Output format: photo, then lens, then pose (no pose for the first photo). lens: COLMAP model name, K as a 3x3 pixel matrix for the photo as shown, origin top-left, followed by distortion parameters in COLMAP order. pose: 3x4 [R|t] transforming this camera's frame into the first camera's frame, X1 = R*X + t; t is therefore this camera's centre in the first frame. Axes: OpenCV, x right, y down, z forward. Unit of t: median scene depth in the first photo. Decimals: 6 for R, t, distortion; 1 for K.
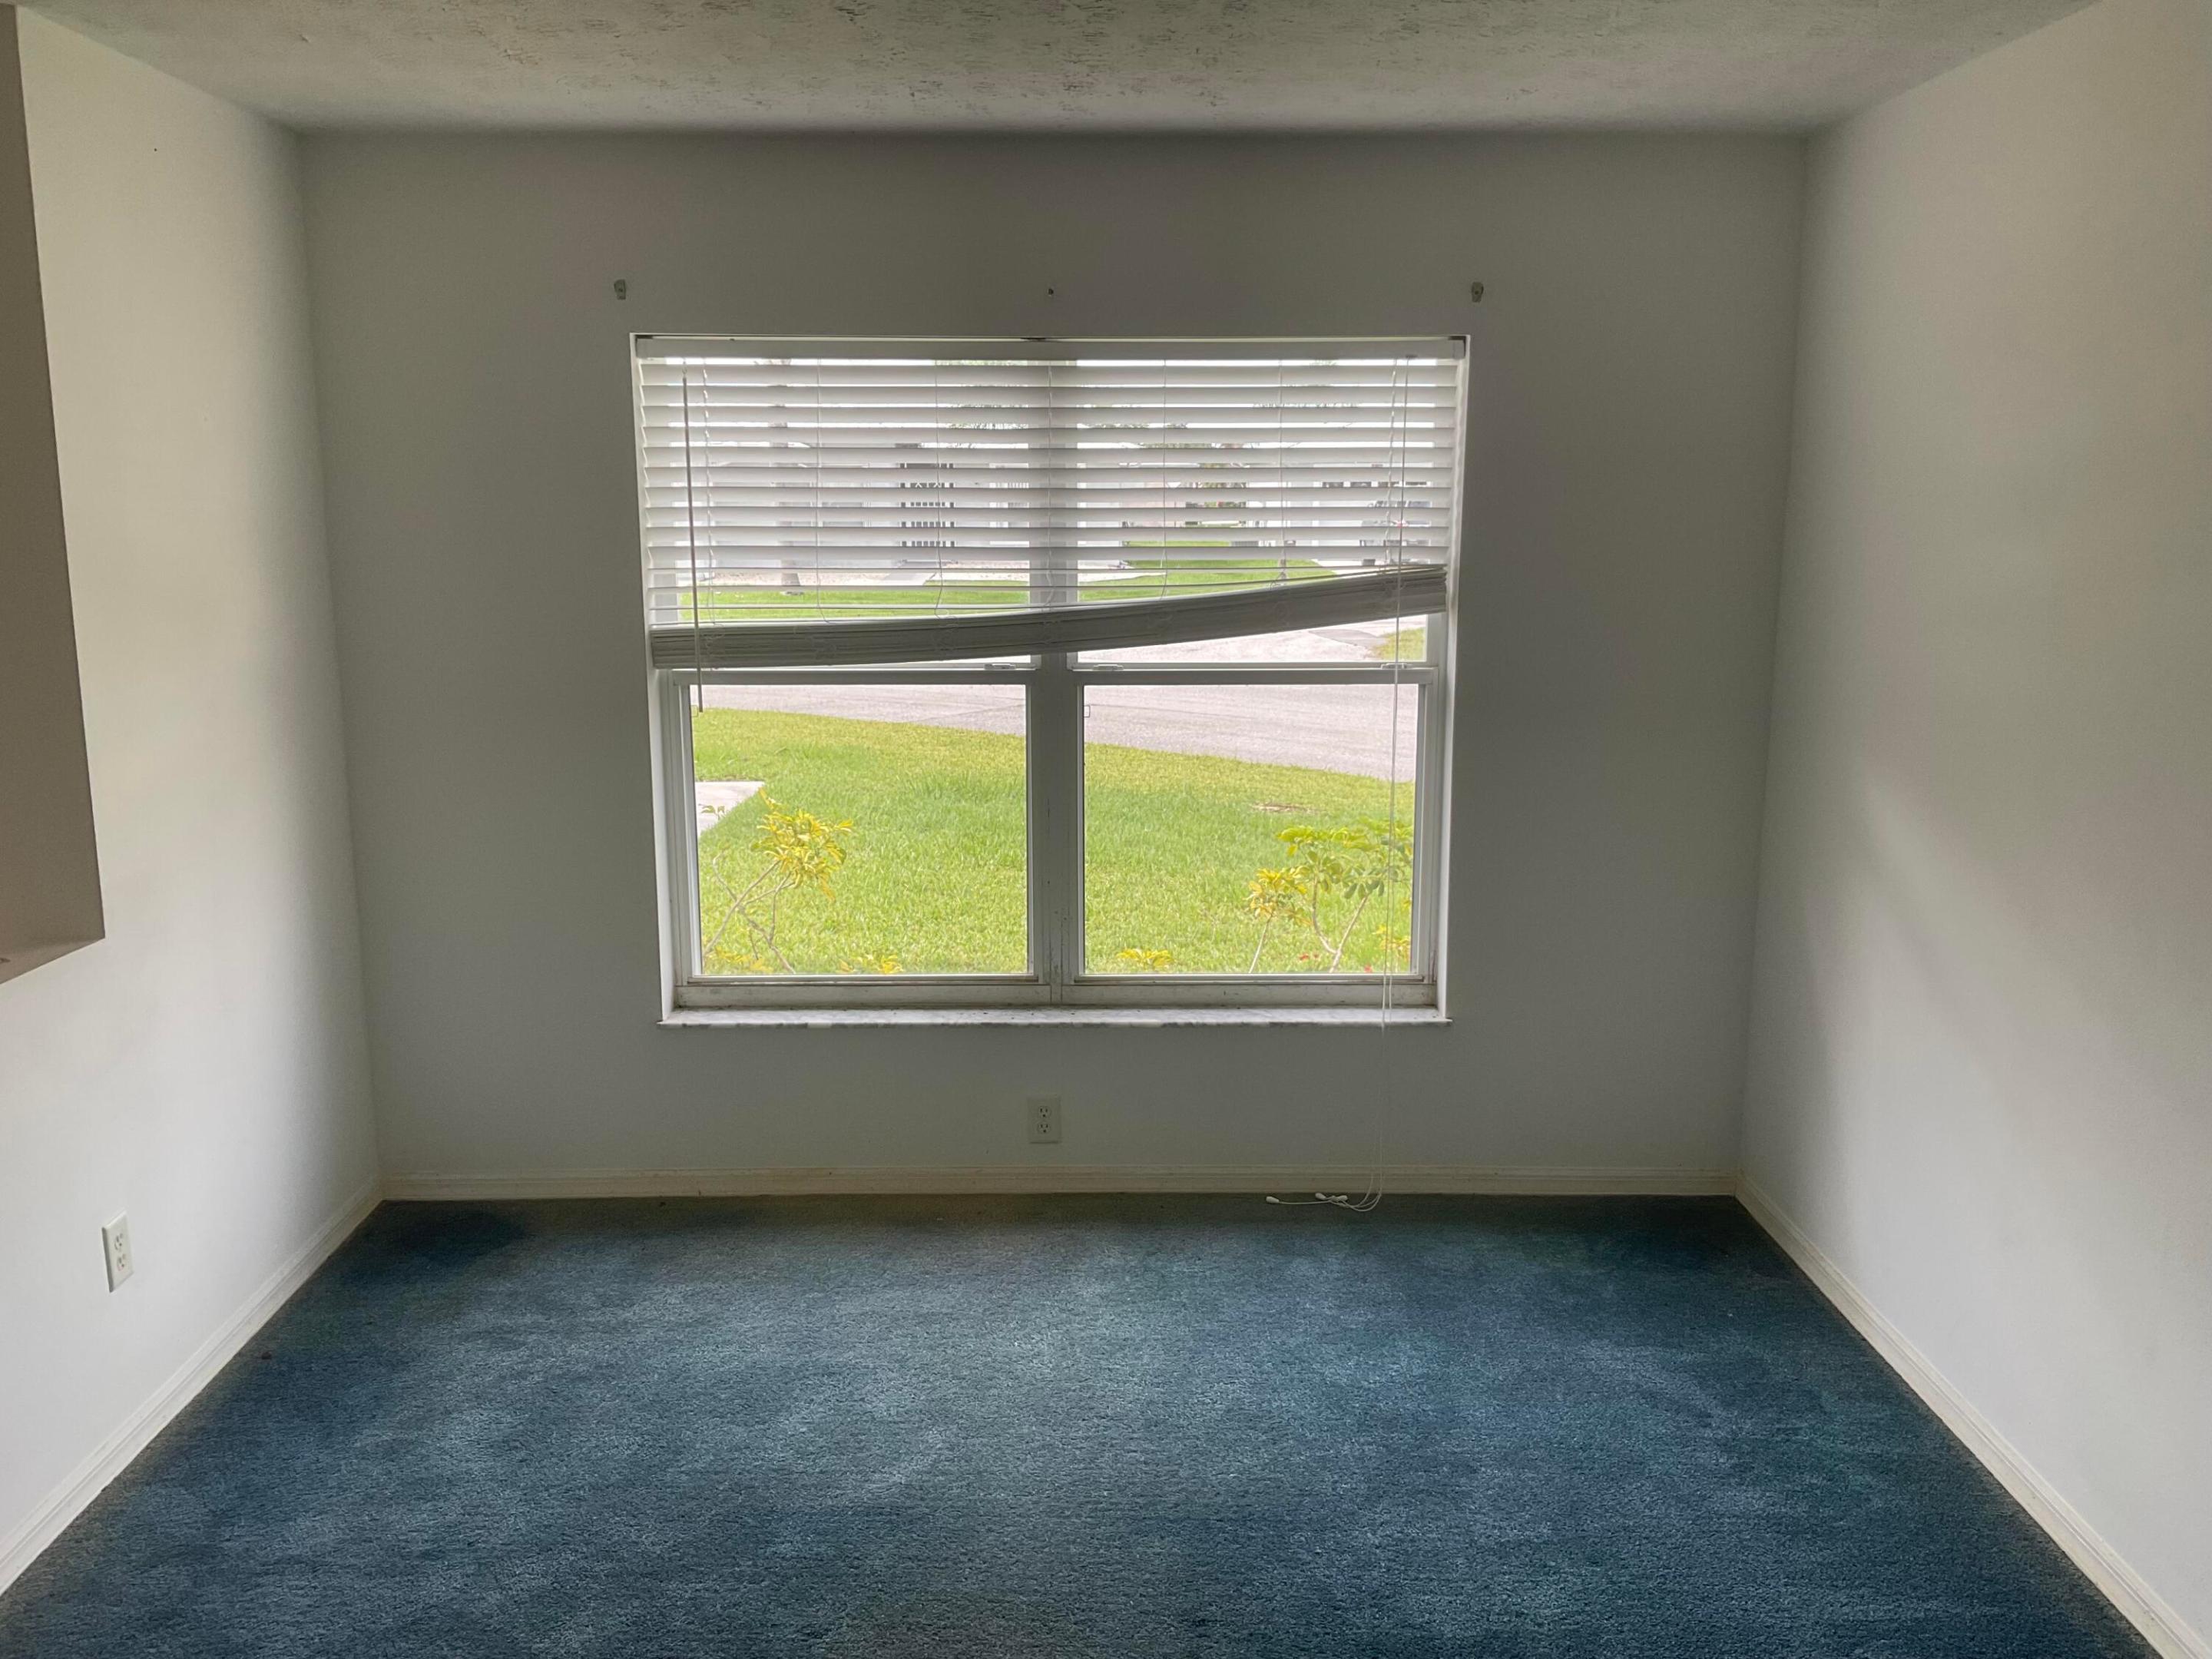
lens RADIAL K [[1898.6, 0, 1113.9], [0, 1898.6, 834.9], [0, 0, 1]] dist [0.030533, -0.008065]
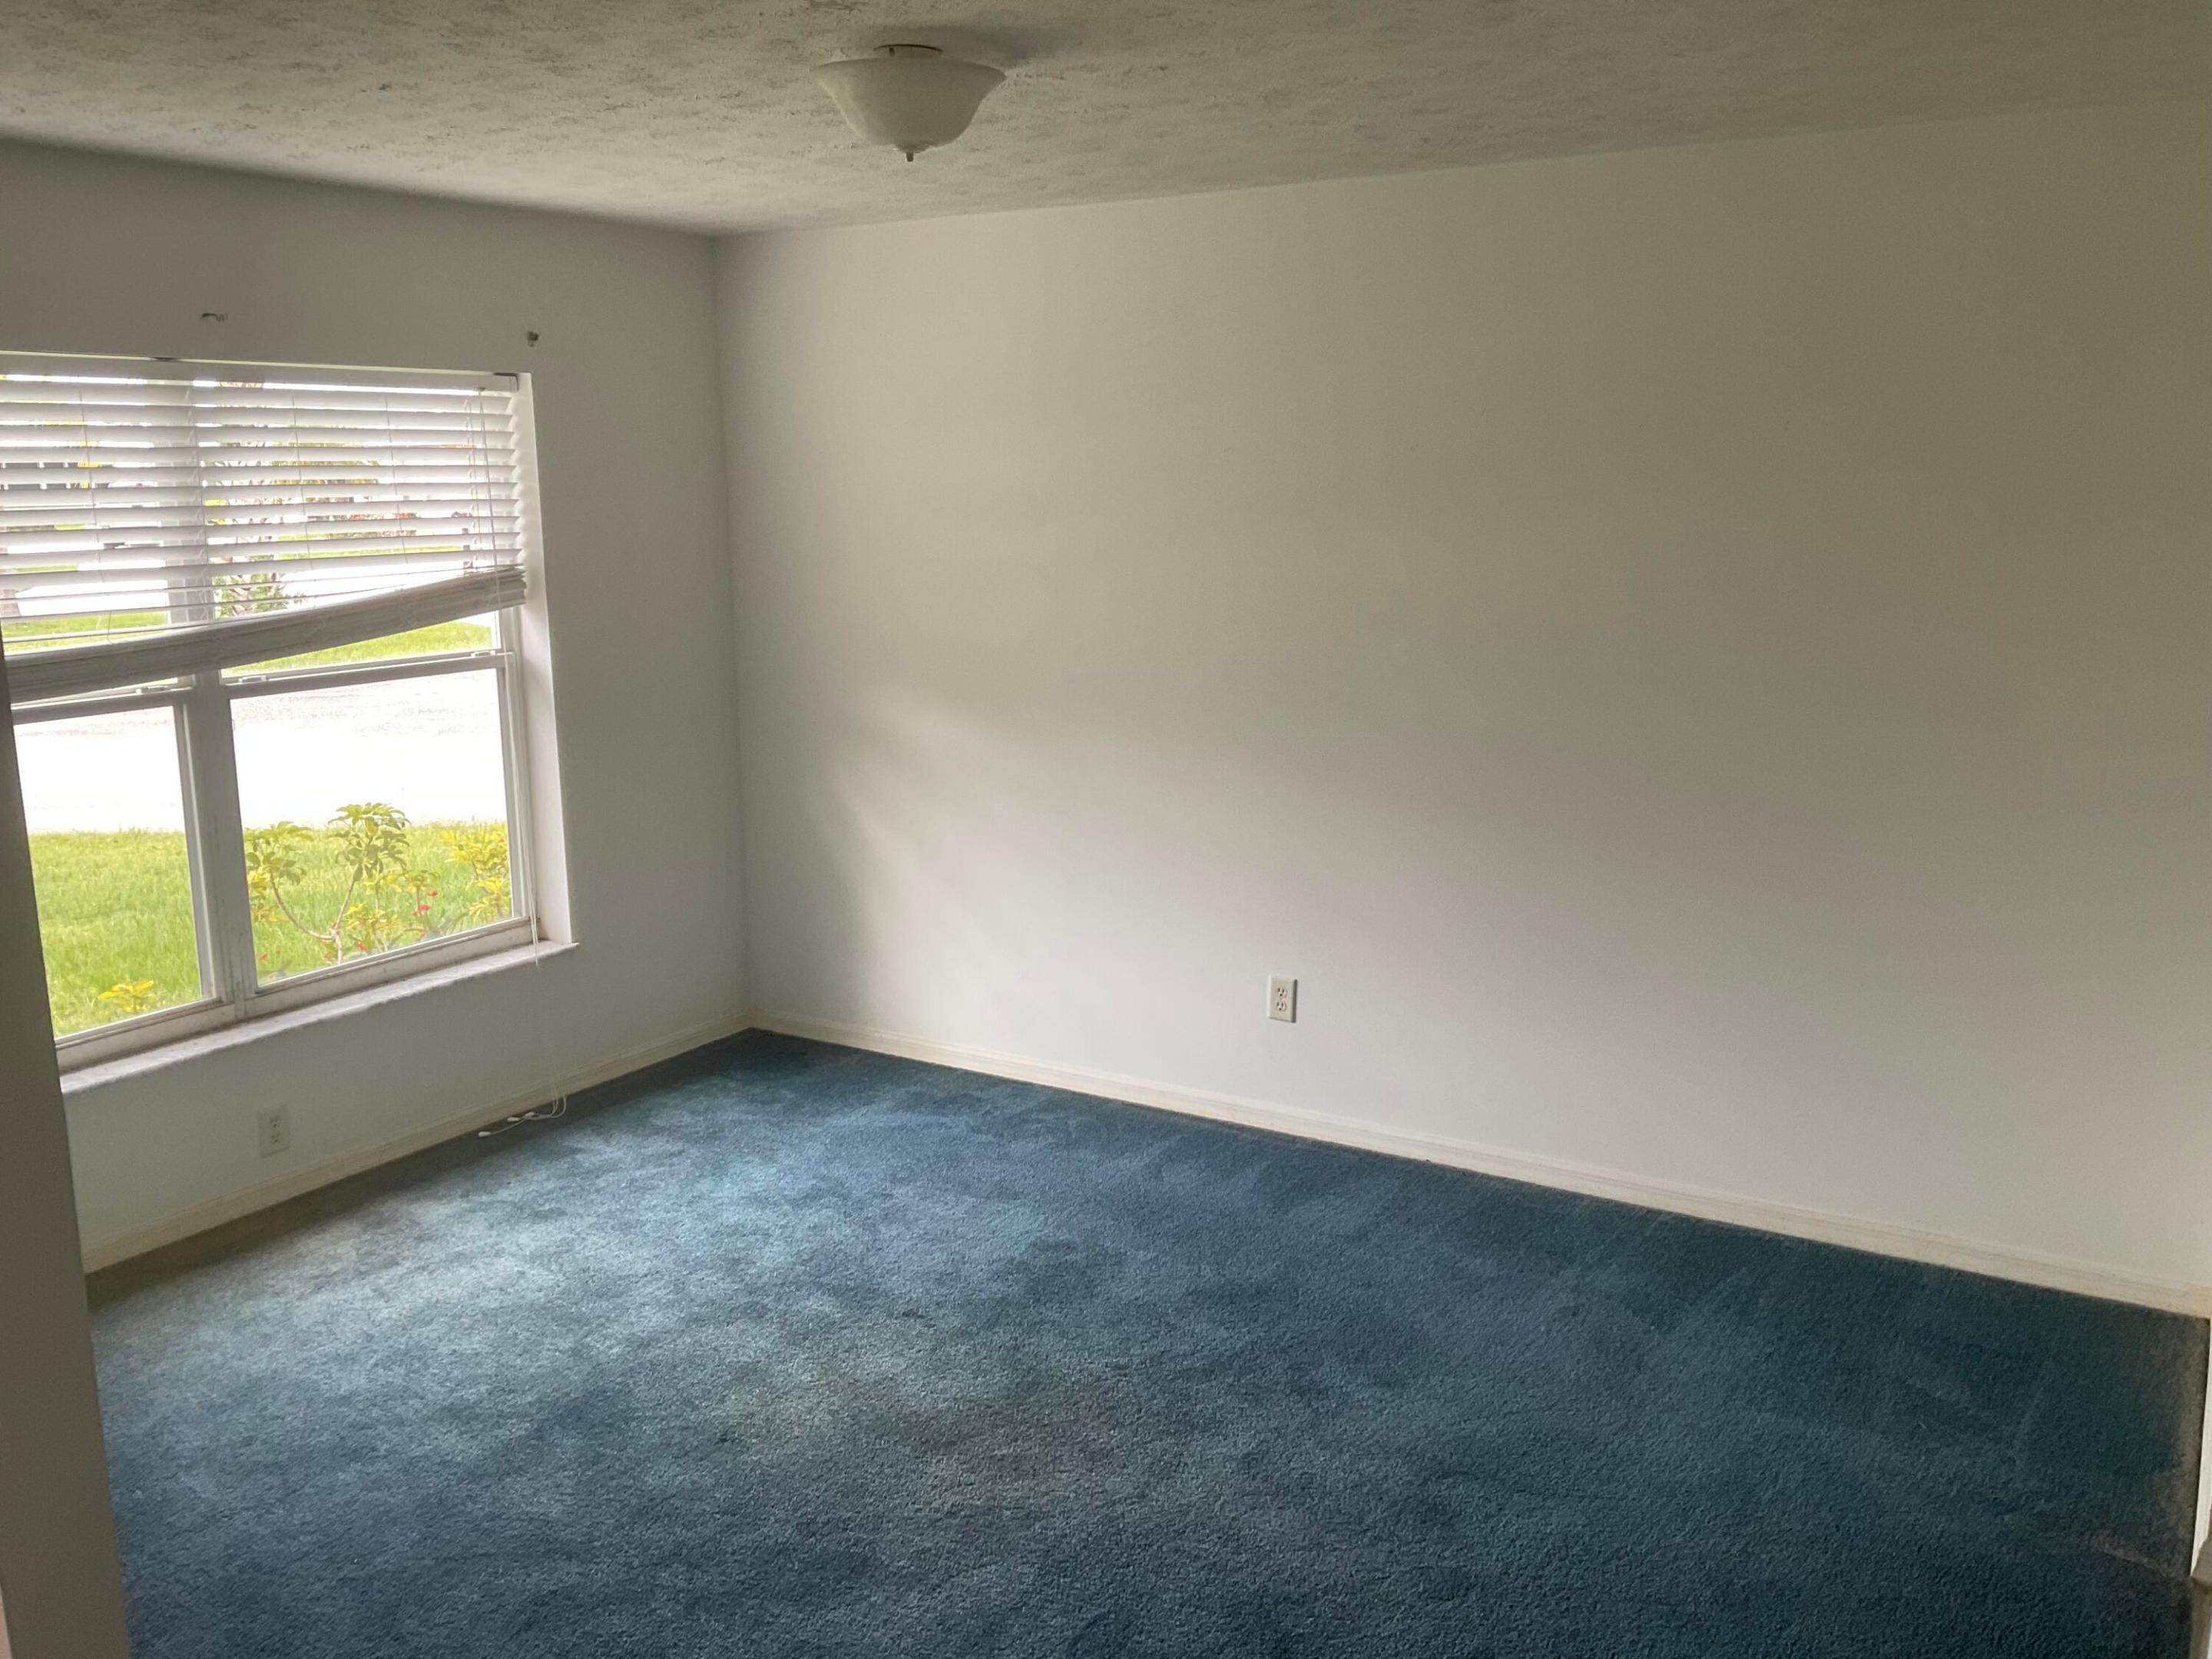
lens RADIAL K [[1861.5, 0, 1106.0], [0, 1861.5, 829.5], [0, 0, 1]] dist [0.068663, -0.060938]
pose [[0.532681, -0.168822, 0.829307, -0.626023], [0.176234, 0.980548, 0.086411, -0.016004], [-0.827763, 0.100122, 0.552072, 0.065392]]
